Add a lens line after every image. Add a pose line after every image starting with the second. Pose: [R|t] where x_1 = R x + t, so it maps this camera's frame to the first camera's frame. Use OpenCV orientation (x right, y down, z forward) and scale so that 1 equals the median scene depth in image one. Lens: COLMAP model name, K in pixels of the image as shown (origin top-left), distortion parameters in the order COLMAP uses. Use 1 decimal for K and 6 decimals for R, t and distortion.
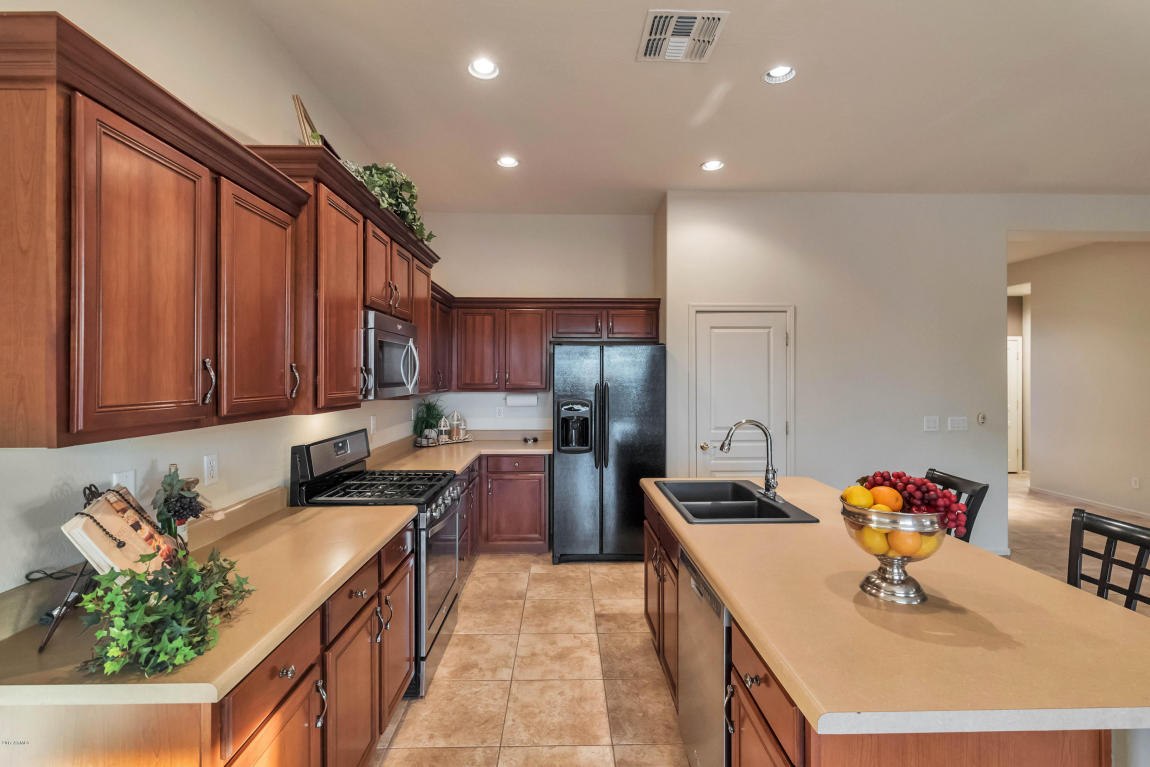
lens RADIAL K [[521.0, 0, 573.9], [0, 521.0, 371.9], [0, 0, 1]] dist [-0.001269, 0.000010]
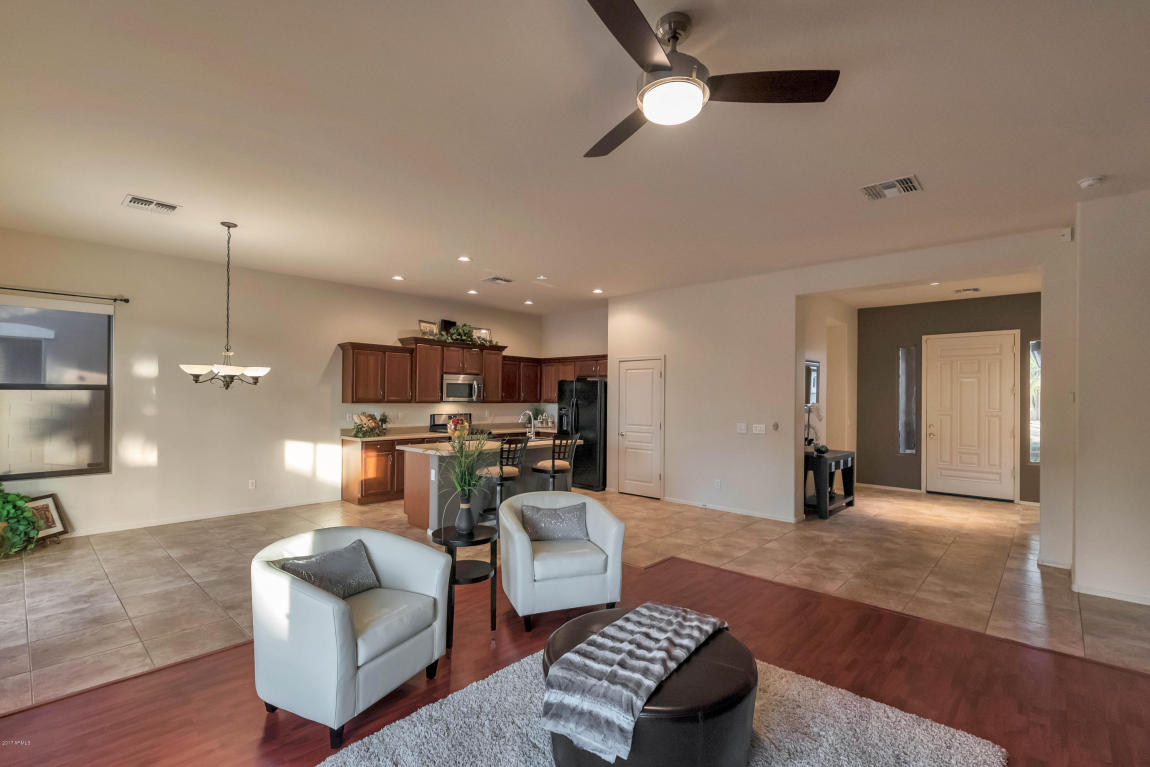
lens RADIAL K [[518.9, 0, 573.4], [0, 518.9, 388.1], [0, 0, 1]] dist [0.000349, 0.000012]
pose [[0.718008, -0.005889, -0.696010, 1.402730], [-0.004950, 0.999896, -0.013567, 0.006136], [0.696017, 0.013186, 0.717904, -0.443666]]
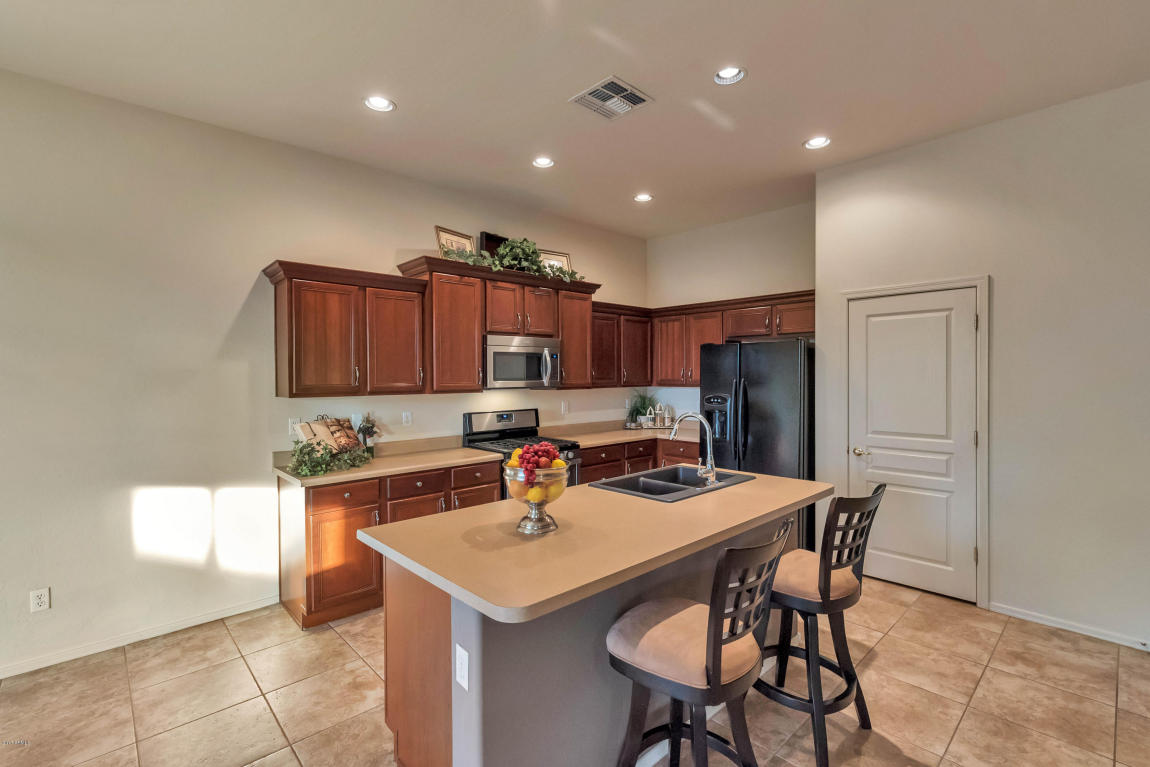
lens RADIAL K [[521.0, 0, 573.9], [0, 521.0, 371.9], [0, 0, 1]] dist [-0.001269, 0.000010]
pose [[0.664940, -0.007481, -0.746860, 0.589585], [0.011112, 0.999938, -0.000122, 0.002759], [0.746814, -0.008218, 0.664982, 0.052511]]
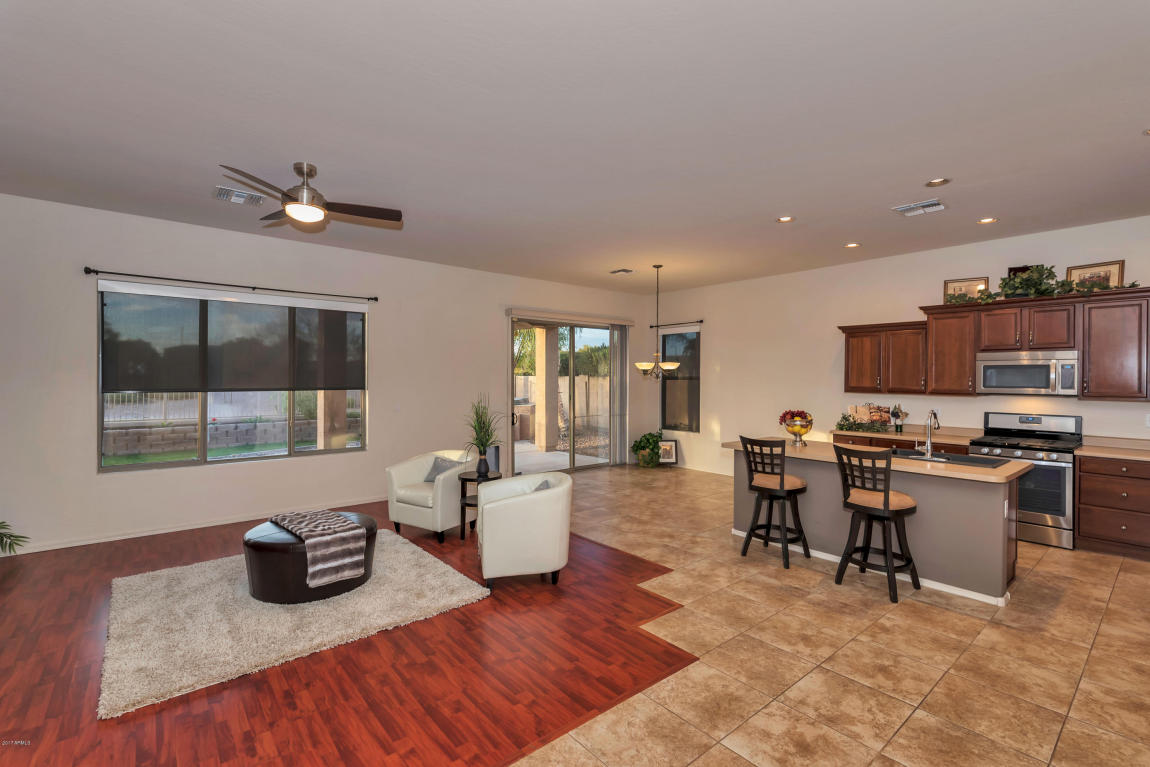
lens RADIAL K [[512.7, 0, 575.0], [0, 512.7, 383.5], [0, 0, 1]] dist [0.002624, 0.000364]
pose [[-0.781865, 0.002365, -0.623443, 1.299276], [-0.002550, 0.999972, 0.006992, 0.001315], [0.623442, 0.007056, -0.781838, 0.919292]]
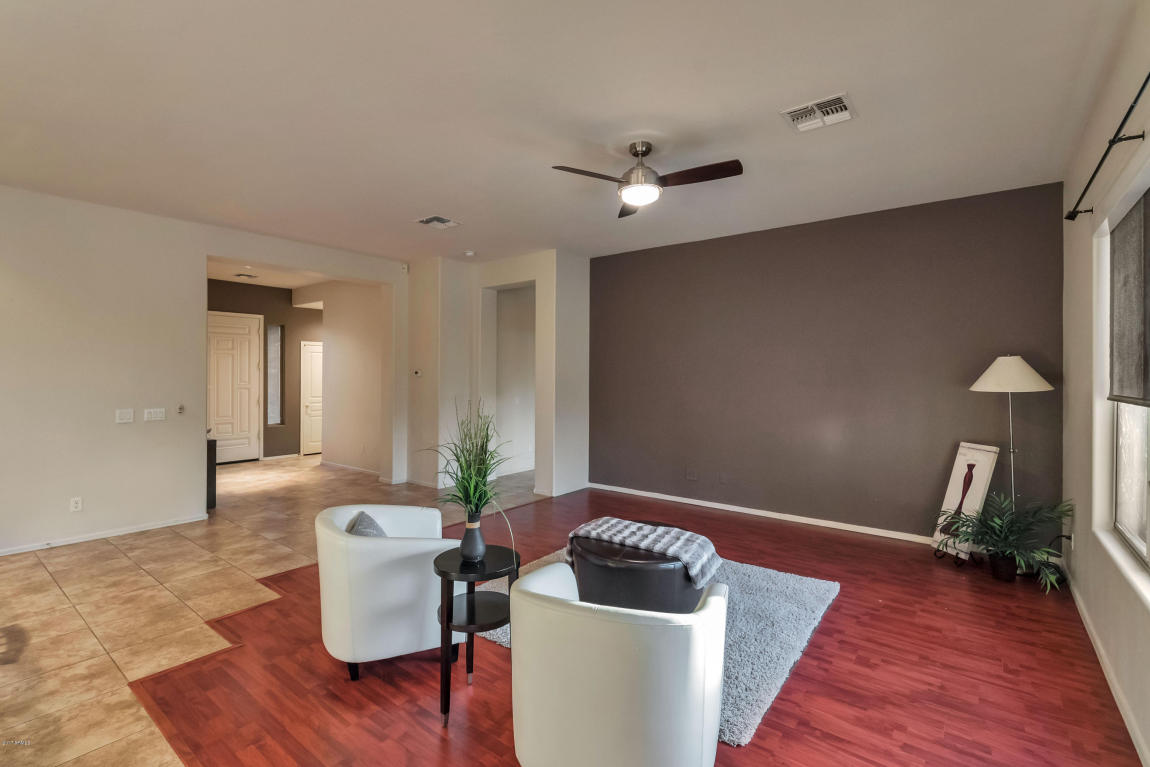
lens RADIAL K [[521.0, 0, 573.9], [0, 521.0, 371.9], [0, 0, 1]] dist [-0.001269, 0.000010]
pose [[0.630761, 0.004847, 0.775962, 0.431161], [-0.006250, 0.999980, -0.001165, 0.001161], [-0.775952, -0.004115, 0.630778, -0.449411]]
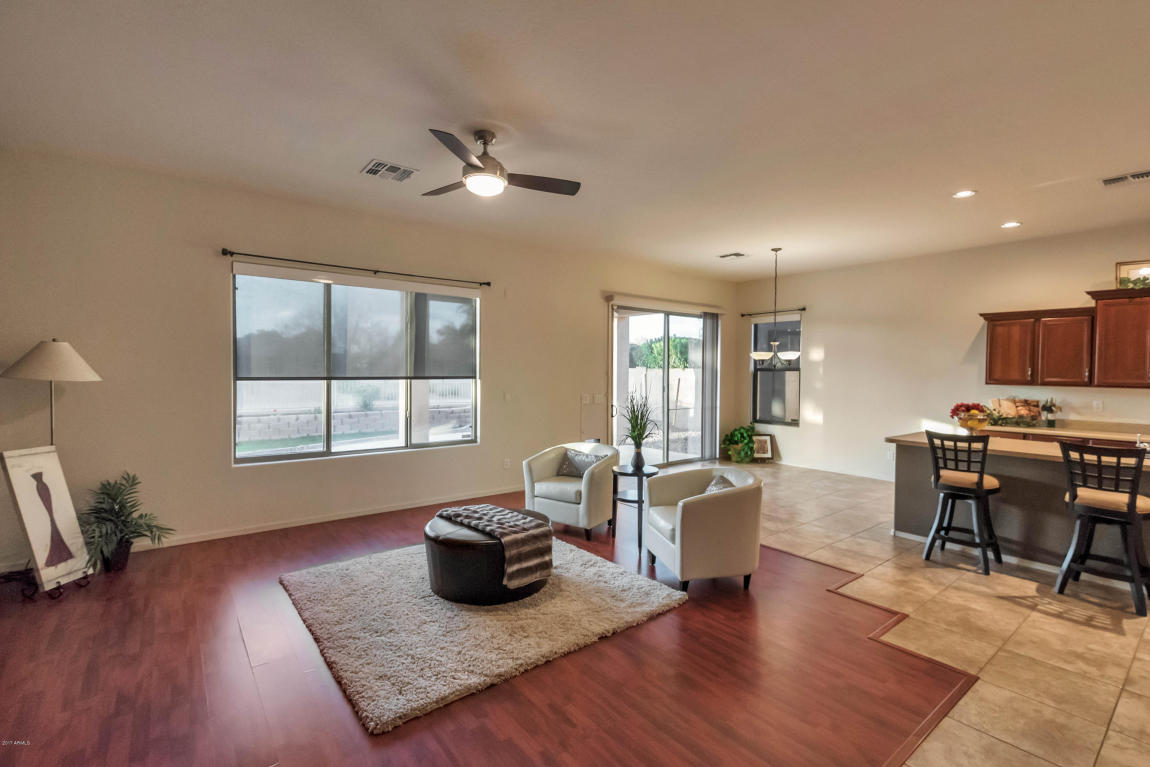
lens RADIAL K [[518.9, 0, 573.4], [0, 518.9, 388.1], [0, 0, 1]] dist [0.000349, 0.000012]
pose [[-0.801270, 0.011571, -0.598191, 1.487077], [-0.006797, 0.999572, 0.028440, 0.012651], [0.598264, 0.026854, -0.800849, 0.699931]]
